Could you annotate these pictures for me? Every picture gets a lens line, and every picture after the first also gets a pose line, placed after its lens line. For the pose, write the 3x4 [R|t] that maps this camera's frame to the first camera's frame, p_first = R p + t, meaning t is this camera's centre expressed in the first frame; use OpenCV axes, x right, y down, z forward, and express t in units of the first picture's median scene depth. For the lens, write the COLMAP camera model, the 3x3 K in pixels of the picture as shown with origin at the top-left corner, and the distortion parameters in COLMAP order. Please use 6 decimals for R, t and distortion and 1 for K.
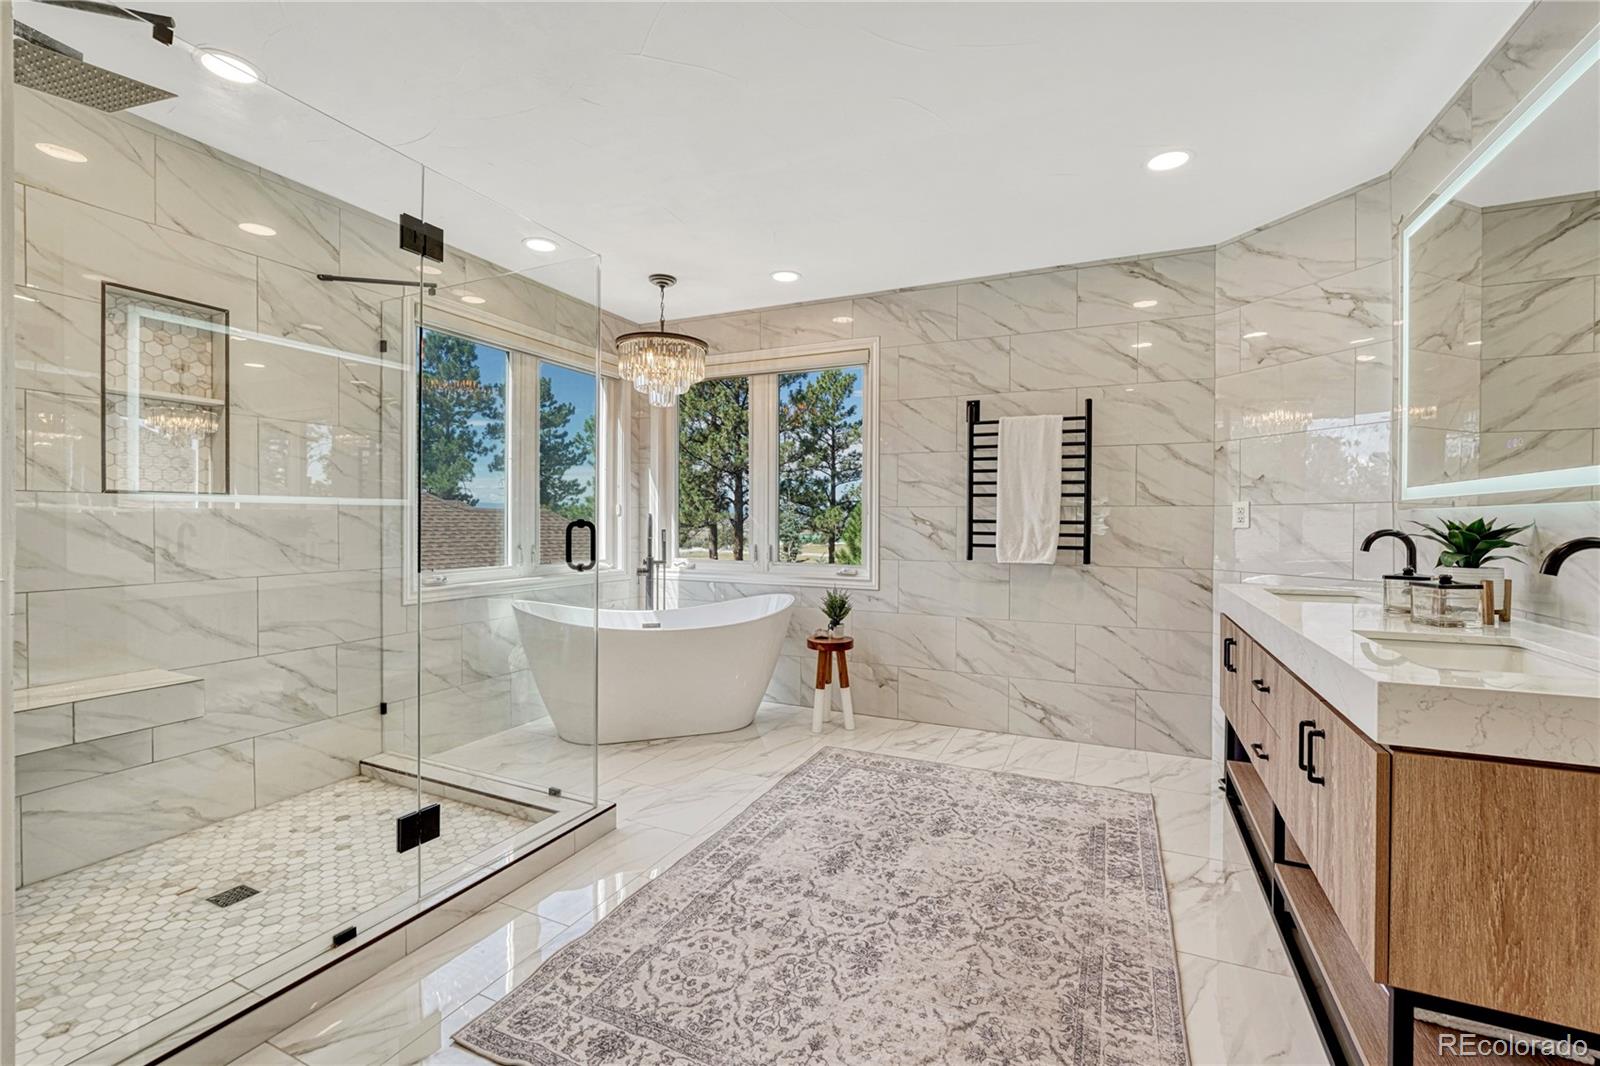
lens RADIAL K [[667.0, 0, 804.2], [0, 667.0, 529.0], [0, 0, 1]] dist [-0.009834, 0.000171]
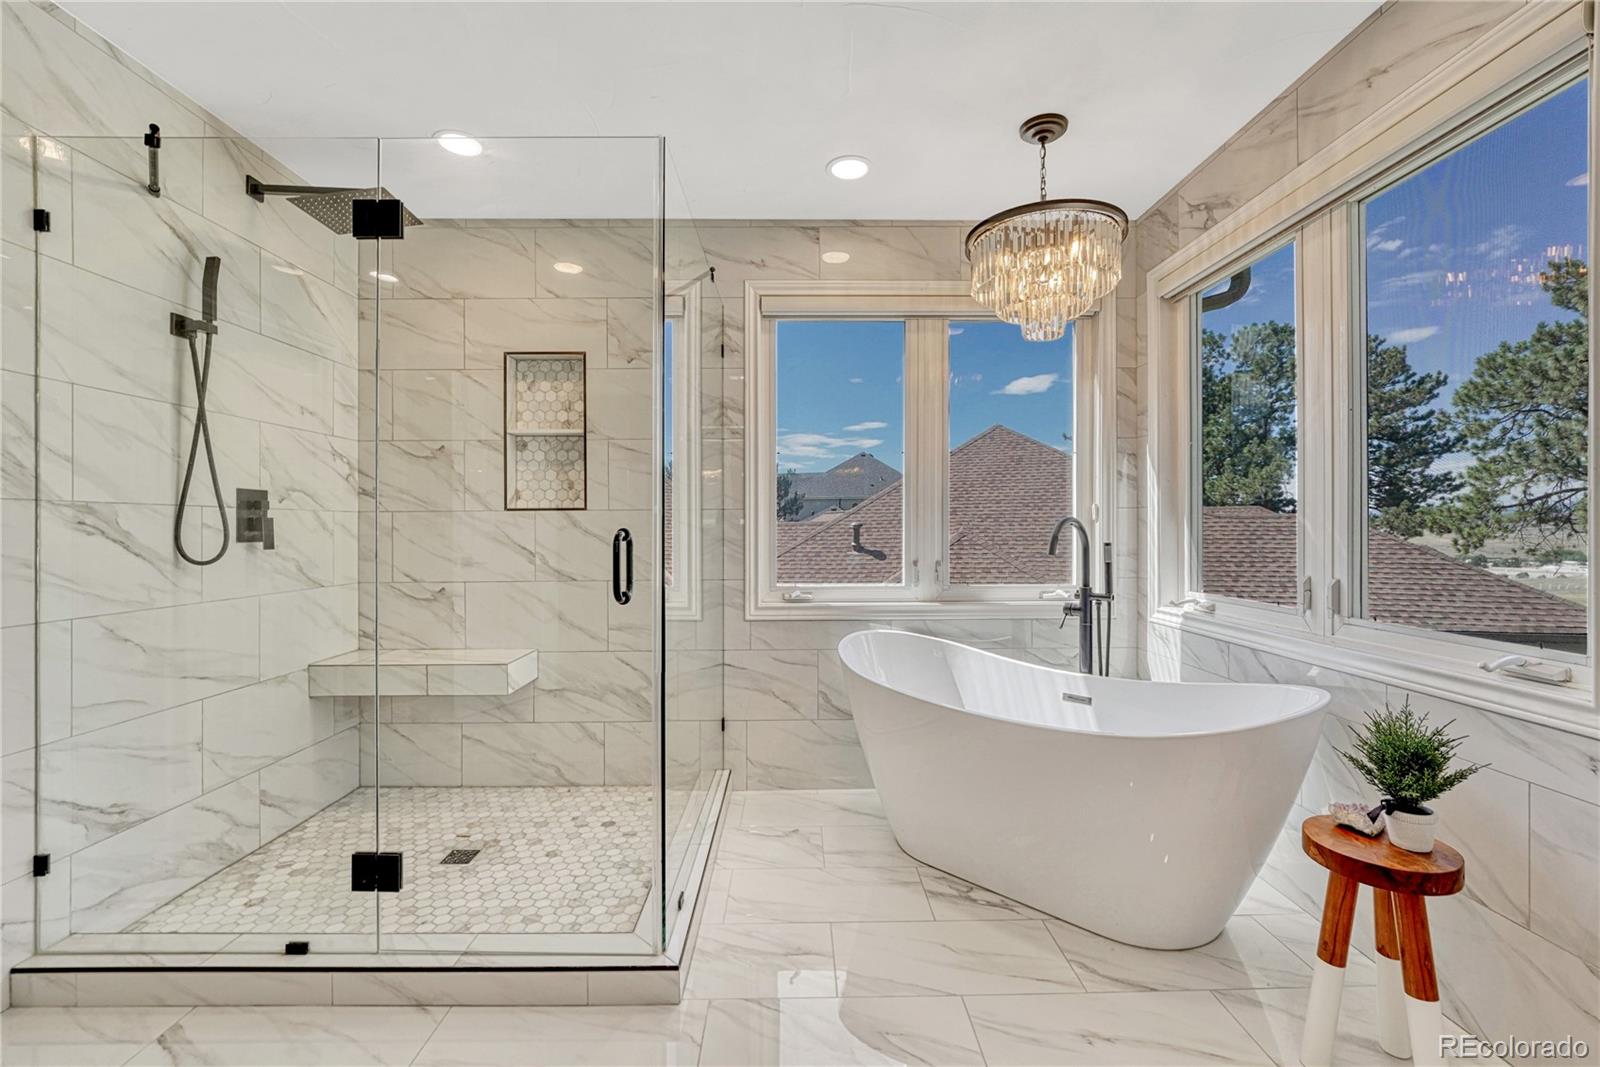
lens RADIAL K [[667.0, 0, 804.2], [0, 667.0, 529.5], [0, 0, 1]] dist [-0.009834, 0.000171]
pose [[0.430551, -0.005188, -0.902551, 0.263892], [-0.005278, 0.999952, -0.008265, -0.005823], [0.902551, 0.008322, 0.430503, 0.617119]]
